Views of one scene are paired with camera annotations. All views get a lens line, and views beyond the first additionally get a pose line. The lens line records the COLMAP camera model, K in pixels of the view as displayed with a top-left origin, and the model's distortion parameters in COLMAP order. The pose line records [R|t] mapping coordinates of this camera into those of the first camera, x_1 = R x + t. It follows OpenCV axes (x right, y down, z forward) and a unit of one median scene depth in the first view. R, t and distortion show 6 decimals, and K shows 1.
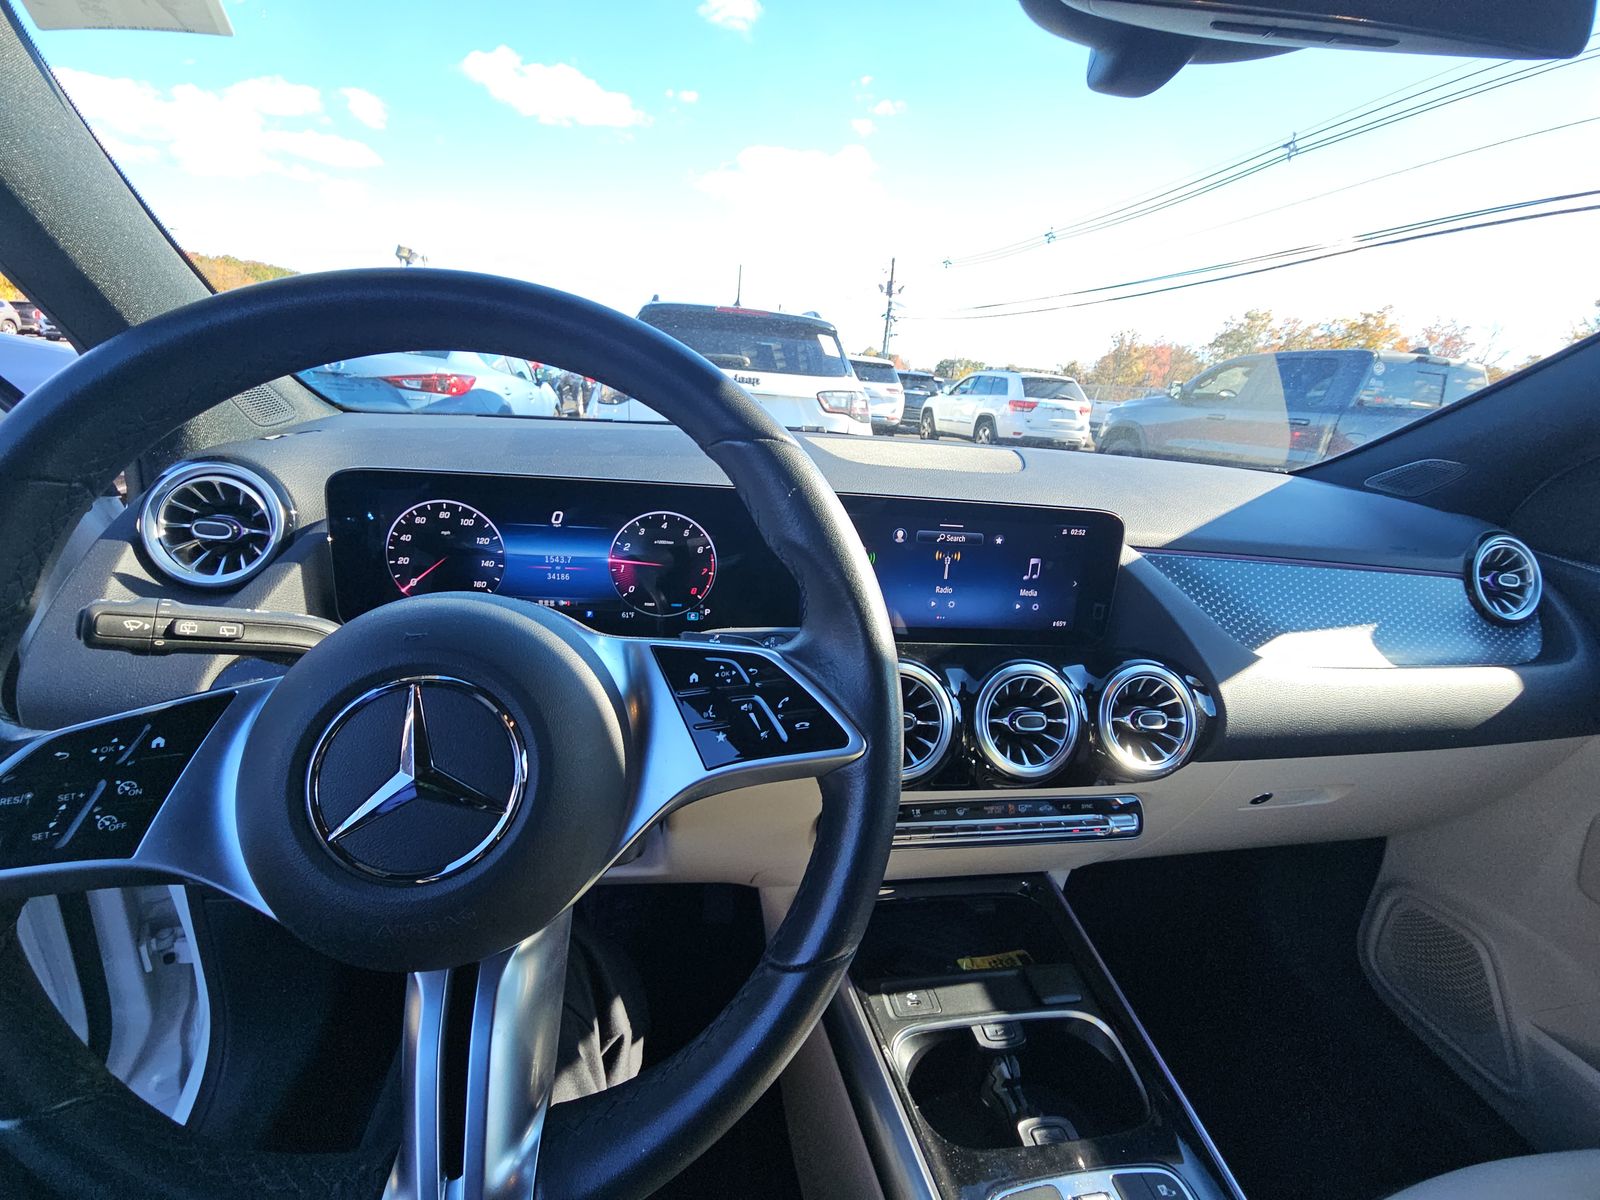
lens RADIAL K [[647.4, 0, 794.4], [0, 647.4, 594.7], [0, 0, 1]] dist [0.002217, -0.004258]
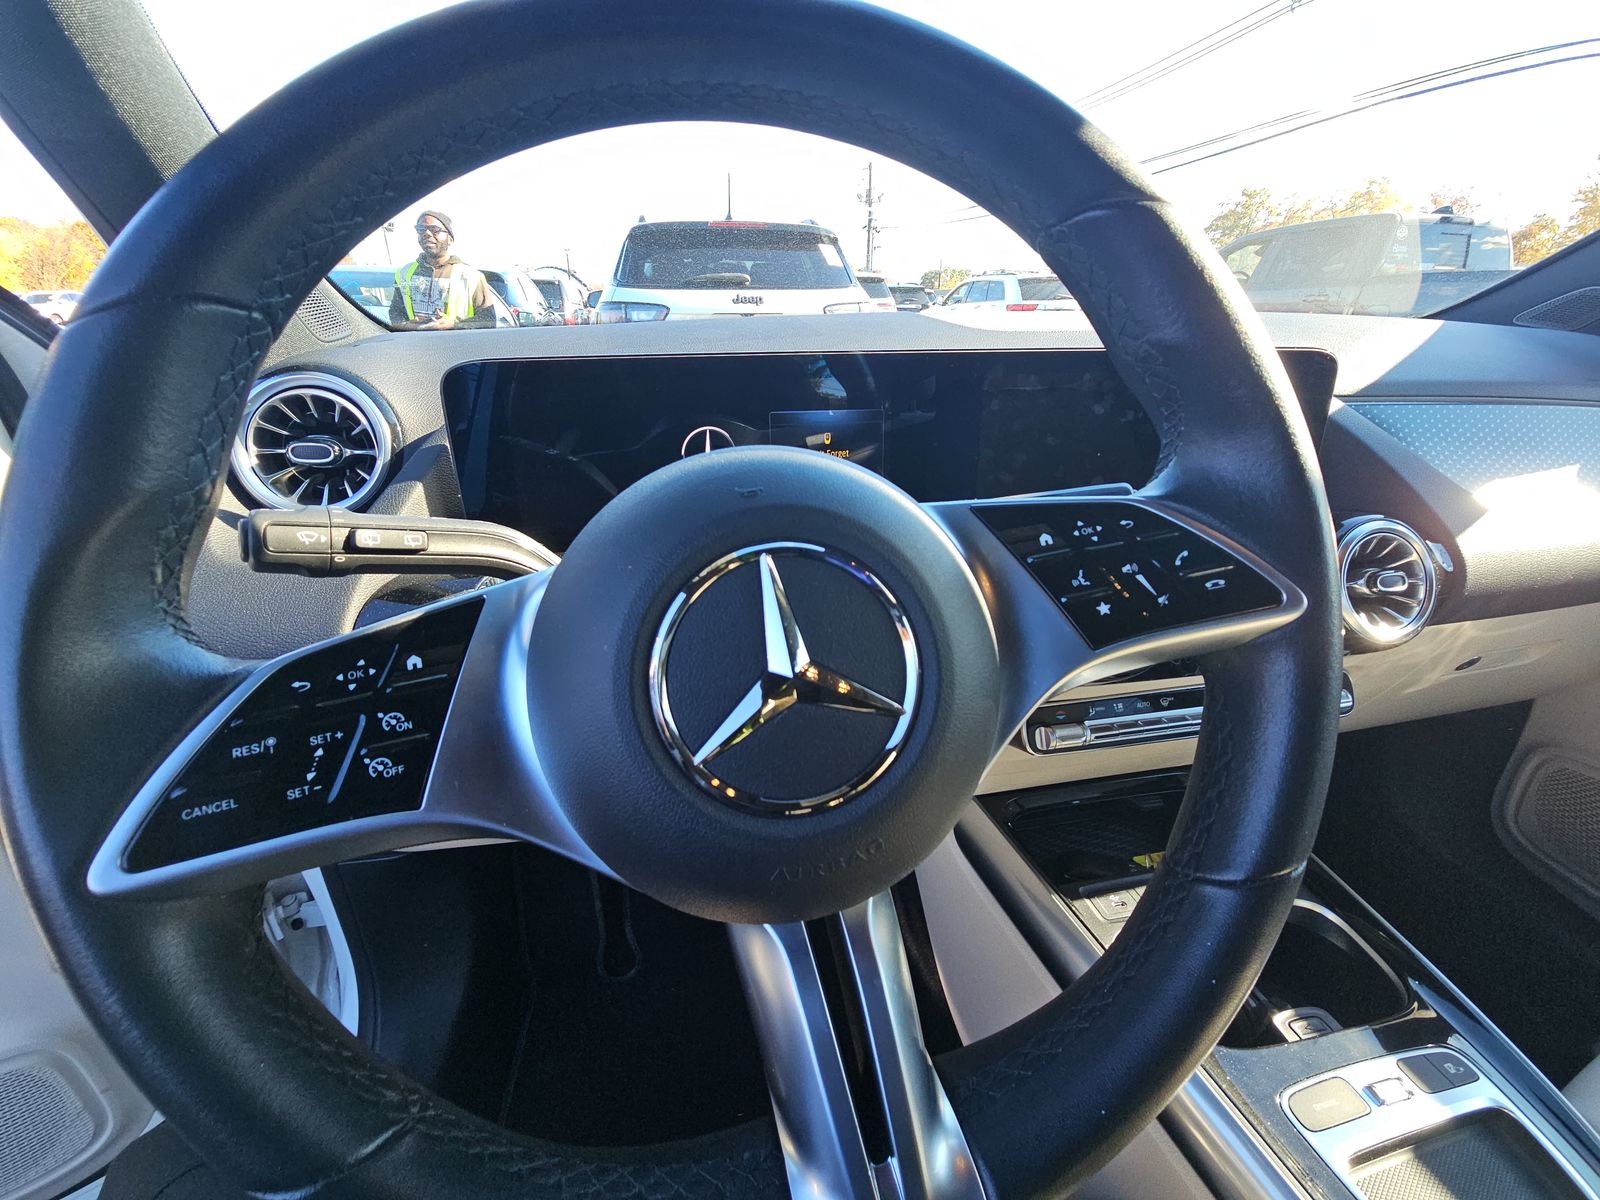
lens RADIAL K [[647.4, 0, 794.9], [0, 647.4, 594.9], [0, 0, 1]] dist [0.002217, -0.004258]
pose [[0.996207, -0.086465, -0.009814, -0.256948], [0.087013, 0.991224, 0.099513, 0.055128], [0.001123, -0.099990, 0.994988, 0.120722]]
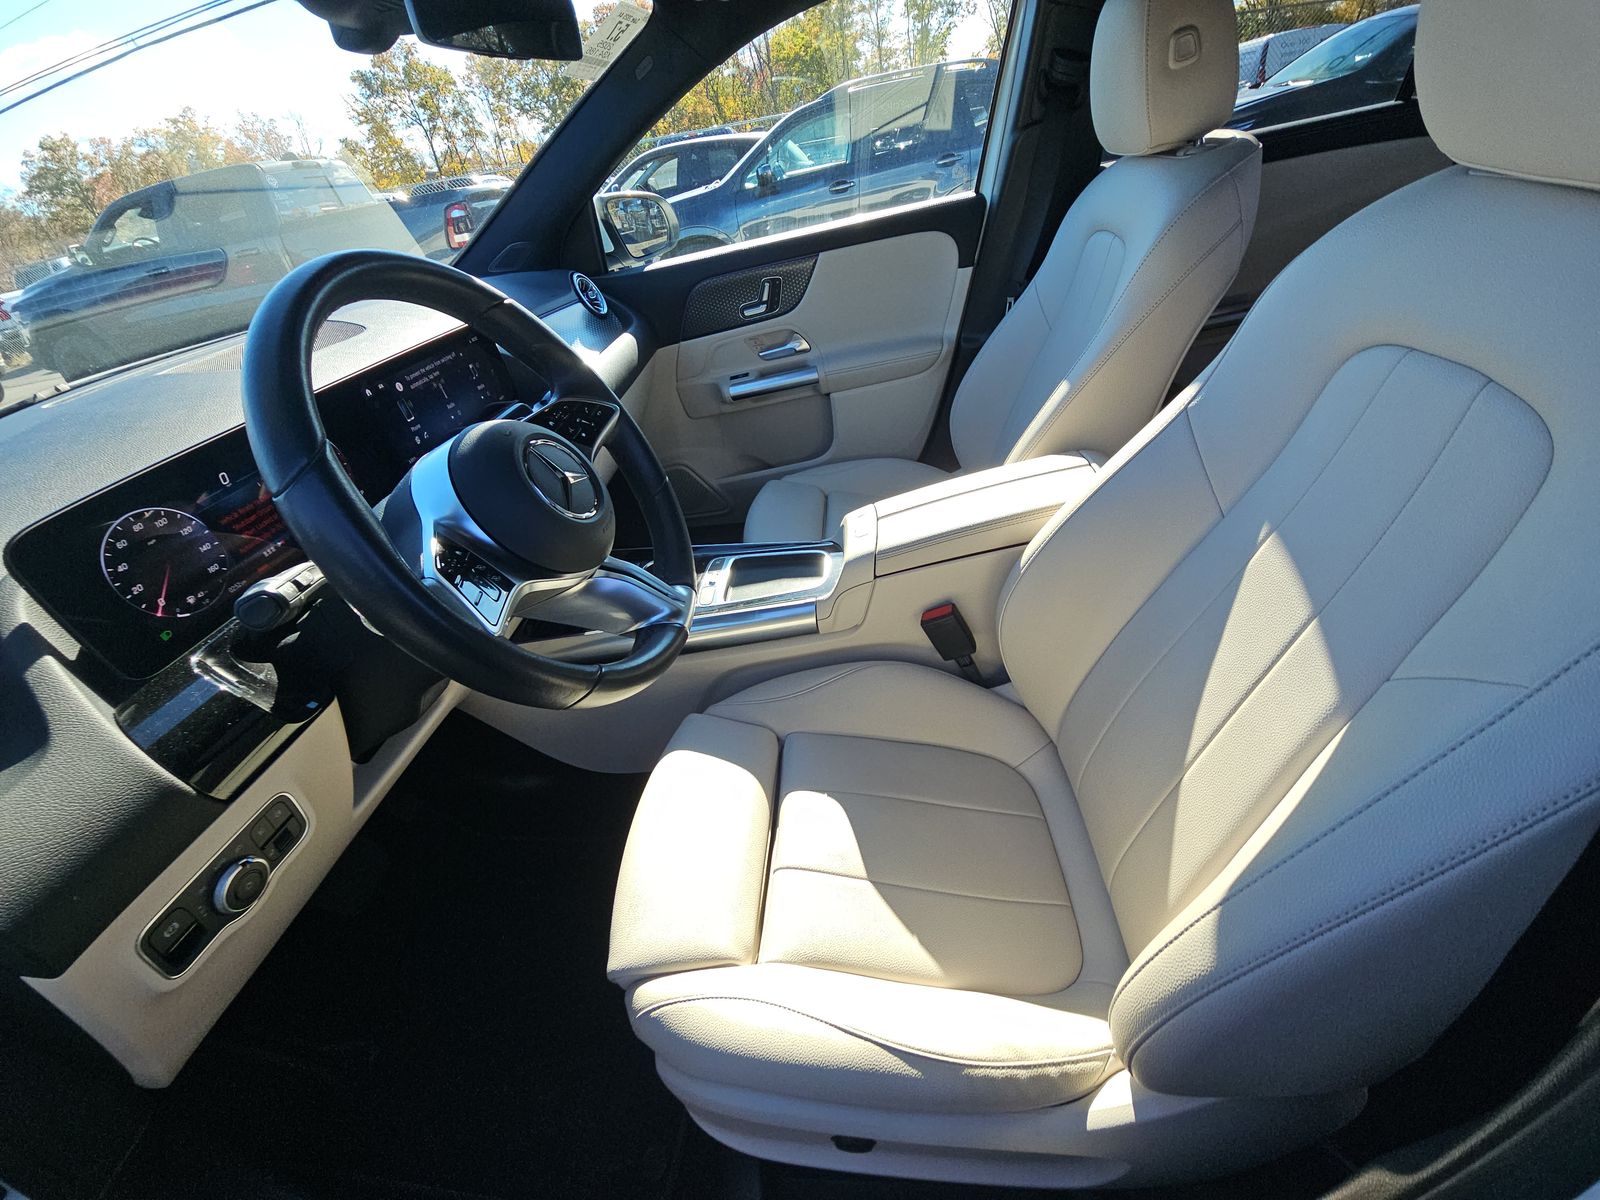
lens RADIAL K [[647.4, 0, 789.8], [0, 647.4, 590.7], [0, 0, 1]] dist [0.002217, -0.004258]
pose [[0.228390, -0.636383, 0.736787, -1.049933], [0.460513, 0.737388, 0.494152, -0.075643], [-0.857768, 0.226441, 0.461475, -0.288124]]
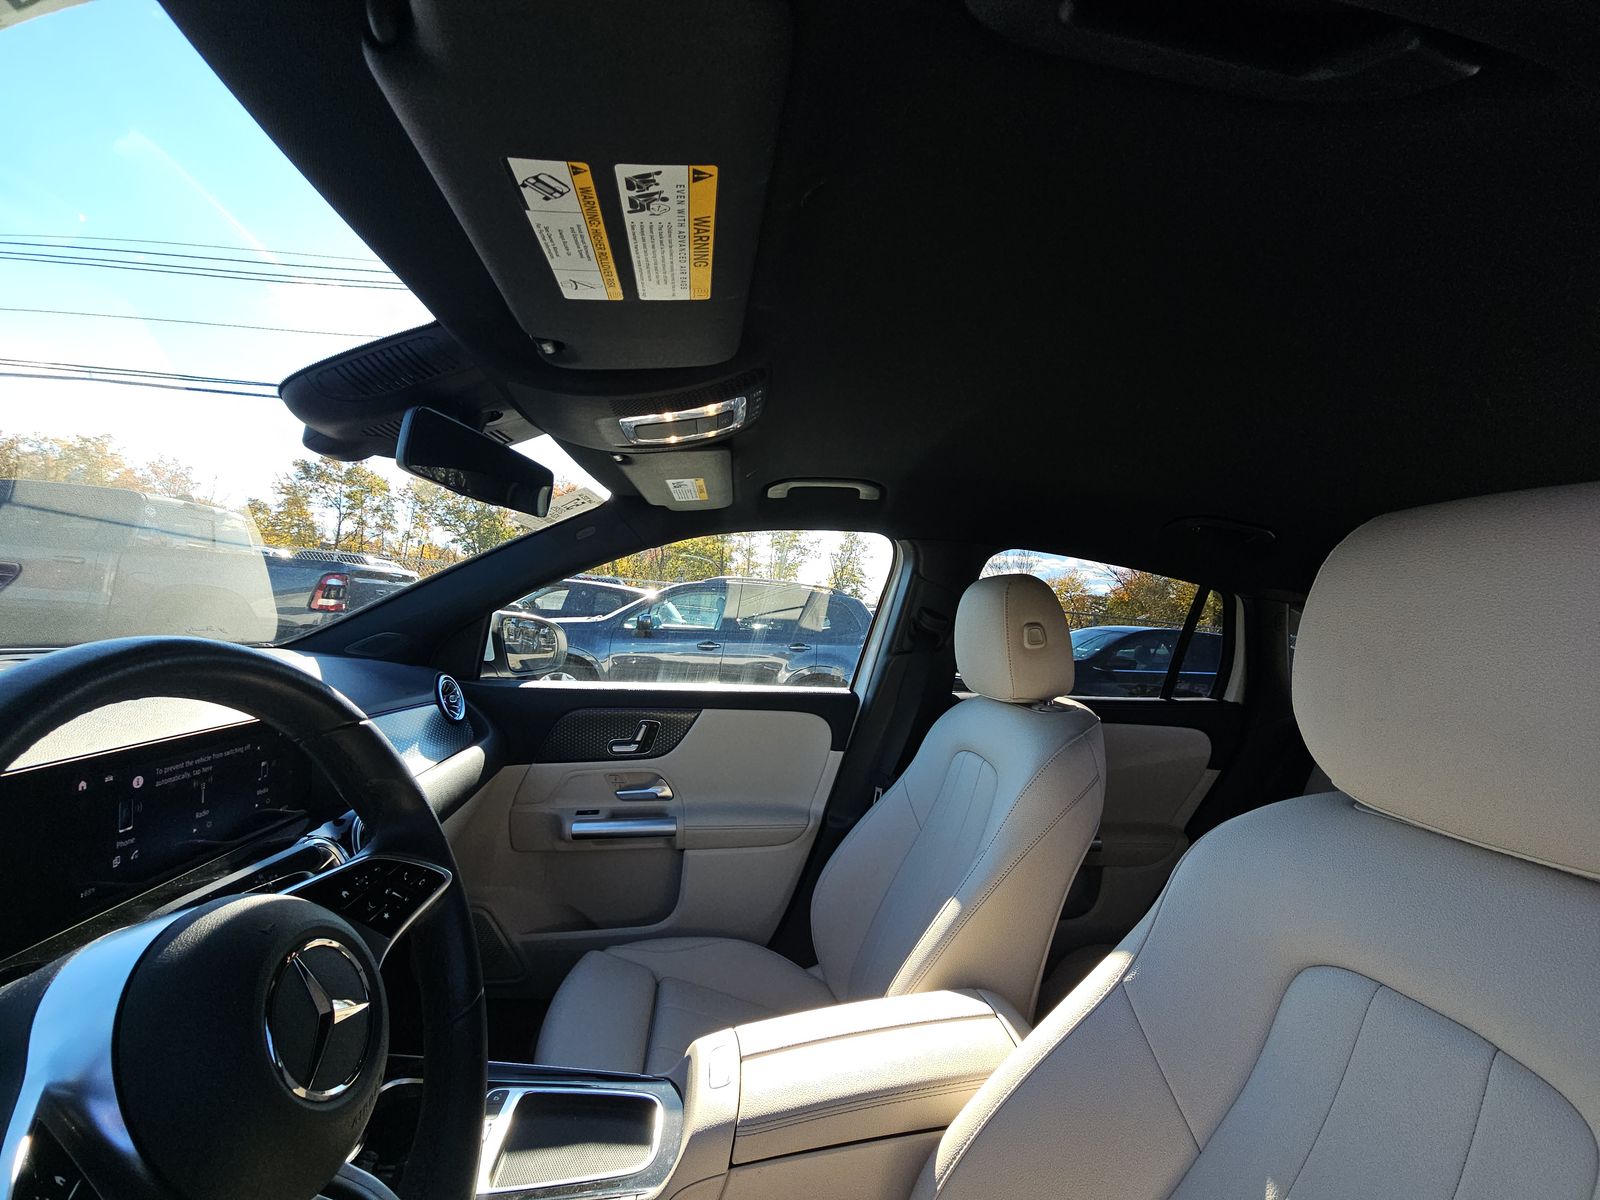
lens RADIAL K [[647.4, 0, 789.6], [0, 647.4, 591.4], [0, 0, 1]] dist [0.002217, -0.004258]
pose [[0.058467, -0.031531, 0.997791, -0.842999], [0.232558, 0.972432, 0.017103, -0.172676], [-0.970824, 0.231045, 0.064188, -0.113679]]
